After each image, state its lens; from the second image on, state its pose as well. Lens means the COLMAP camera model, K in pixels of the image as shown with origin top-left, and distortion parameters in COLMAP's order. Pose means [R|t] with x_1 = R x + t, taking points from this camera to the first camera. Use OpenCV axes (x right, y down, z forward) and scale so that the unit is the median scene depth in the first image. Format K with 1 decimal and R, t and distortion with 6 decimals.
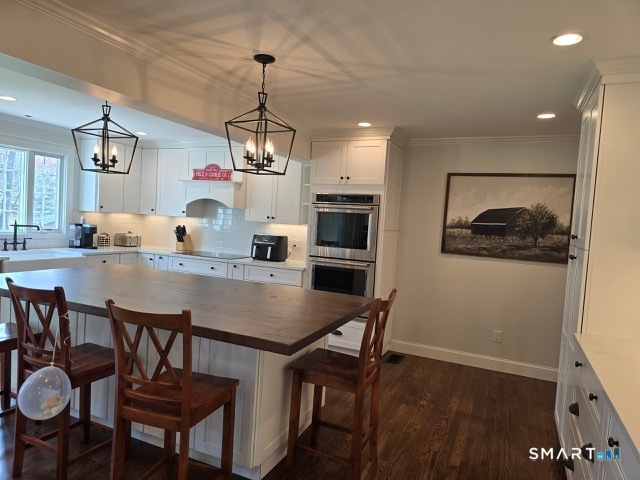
lens RADIAL K [[434.7, 0, 316.9], [0, 434.7, 242.0], [0, 0, 1]] dist [0.054351, -0.014576]
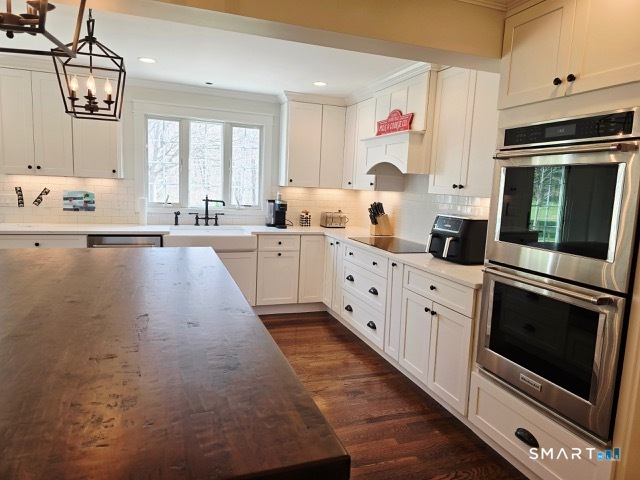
lens RADIAL K [[434.7, 0, 319.7], [0, 434.7, 241.9], [0, 0, 1]] dist [0.054351, -0.014576]
pose [[0.693346, 0.066650, -0.717516, 0.187763], [-0.042331, 0.997761, 0.051776, -0.005412], [0.719360, -0.005525, 0.694615, 0.474113]]
